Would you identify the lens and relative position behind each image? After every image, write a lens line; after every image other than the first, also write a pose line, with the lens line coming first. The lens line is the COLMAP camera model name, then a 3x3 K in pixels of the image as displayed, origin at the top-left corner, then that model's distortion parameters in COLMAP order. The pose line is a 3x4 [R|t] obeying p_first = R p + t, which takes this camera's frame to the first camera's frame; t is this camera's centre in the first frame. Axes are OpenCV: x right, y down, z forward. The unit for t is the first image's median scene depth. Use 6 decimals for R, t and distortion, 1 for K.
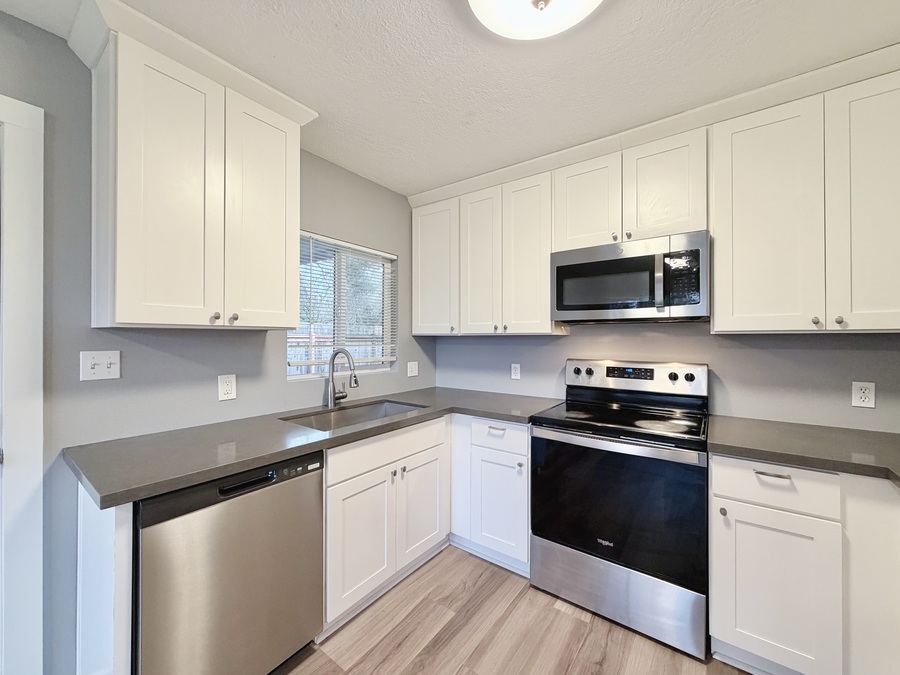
lens RADIAL K [[358.6, 0, 448.2], [0, 358.6, 337.5], [0, 0, 1]] dist [-0.000476, 0.000196]
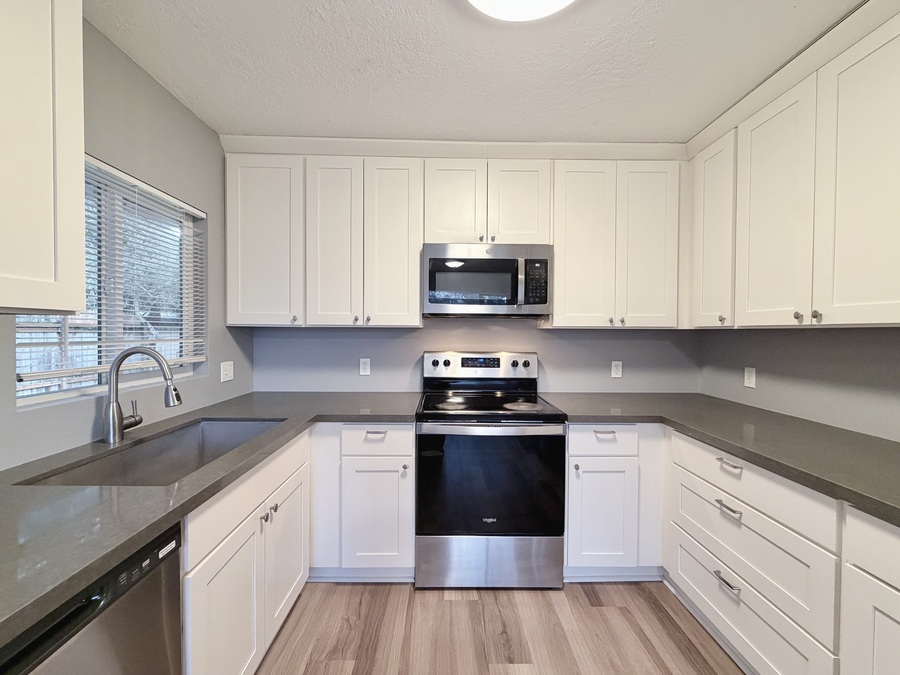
lens RADIAL K [[358.6, 0, 448.2], [0, 358.6, 337.5], [0, 0, 1]] dist [-0.000476, 0.000196]
pose [[0.793664, -0.007551, 0.608309, -0.275847], [-0.007705, 0.999718, 0.022461, -0.003351], [-0.608307, -0.022514, 0.793382, 0.197968]]
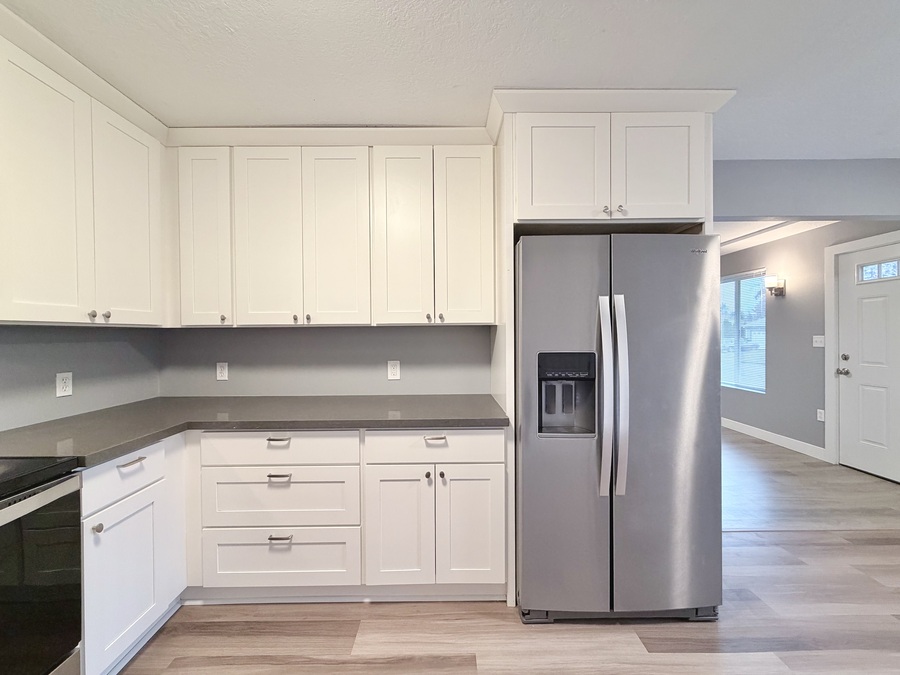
lens RADIAL K [[358.6, 0, 448.2], [0, 358.6, 337.5], [0, 0, 1]] dist [-0.000476, 0.000196]
pose [[-0.605820, -0.005493, 0.795583, -0.321506], [0.002422, 0.999959, 0.008748, 0.011022], [-0.795598, 0.007227, -0.605782, 0.619667]]
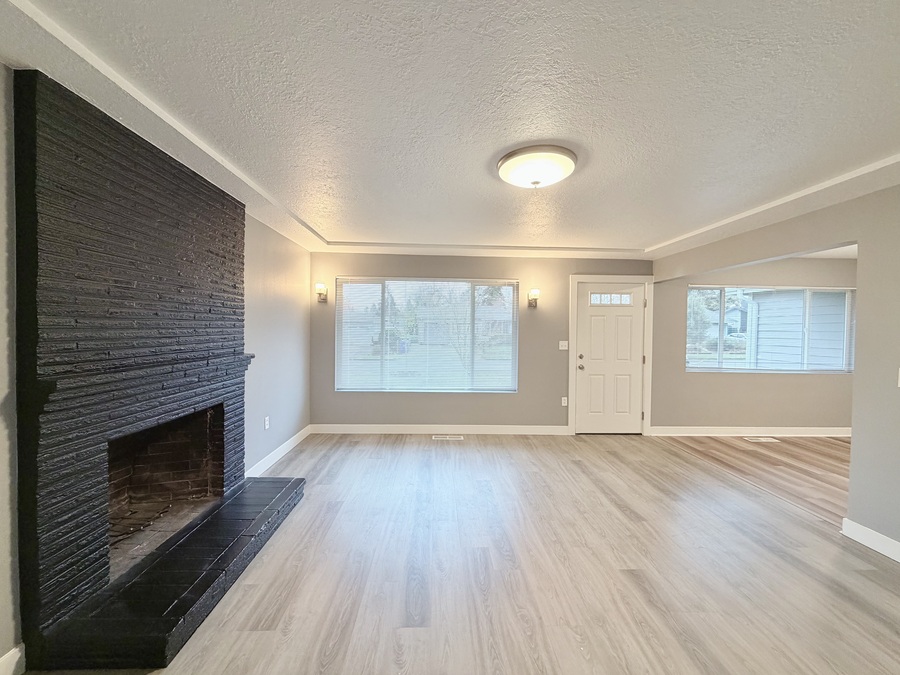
lens RADIAL K [[358.6, 0, 448.2], [0, 358.6, 337.5], [0, 0, 1]] dist [-0.000476, 0.000196]
pose [[-0.779440, -0.000660, -0.626477, 2.174088], [-0.014666, 0.999745, 0.017195, -0.033112], [0.626305, 0.022590, -0.779251, -0.661370]]
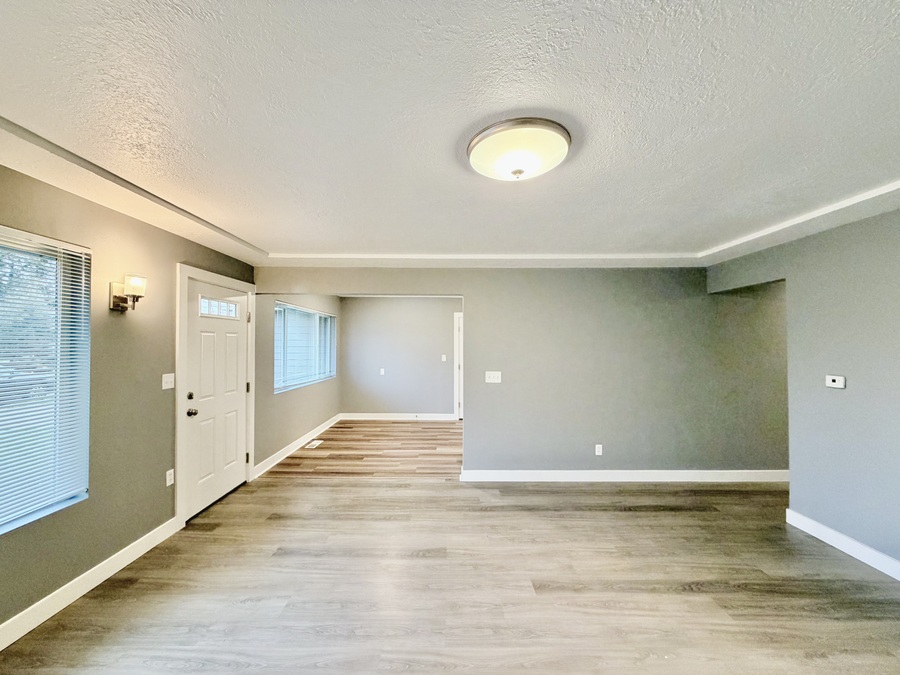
lens RADIAL K [[358.6, 0, 448.2], [0, 358.6, 337.5], [0, 0, 1]] dist [-0.000476, 0.000196]
pose [[0.597777, -0.018080, -0.801459, 1.830199], [0.003099, 0.999790, -0.020242, -0.090522], [0.801657, 0.009616, 0.597708, -2.052593]]
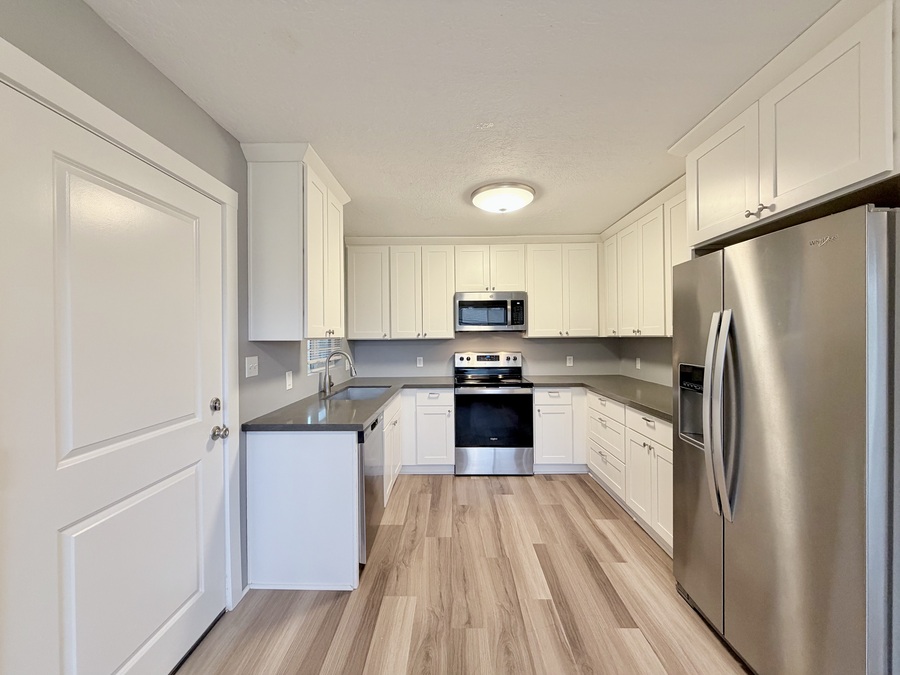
lens RADIAL K [[358.6, 0, 448.2], [0, 358.6, 337.5], [0, 0, 1]] dist [-0.000476, 0.000196]
pose [[0.810372, -0.012490, 0.585783, -0.859275], [0.009931, 0.999922, 0.007583, -0.030724], [-0.585832, -0.000328, 0.810432, -0.461971]]
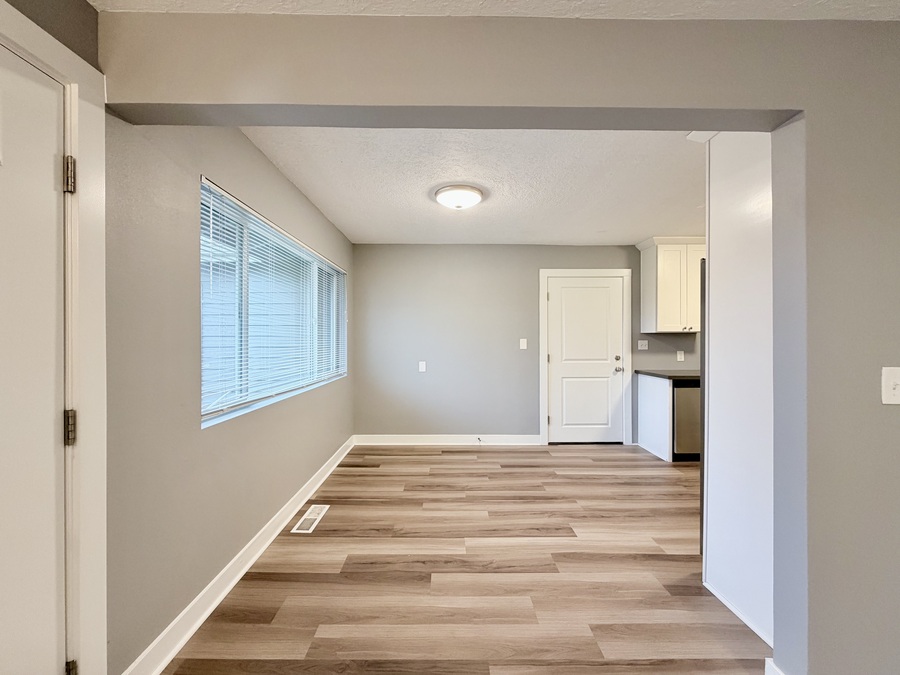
lens RADIAL K [[358.6, 0, 448.2], [0, 358.6, 337.5], [0, 0, 1]] dist [-0.000476, 0.000196]
pose [[0.605027, -0.005732, -0.796184, 0.347751], [0.005206, 0.999981, -0.003243, 0.009939], [0.796188, -0.002183, 0.605046, -1.617354]]
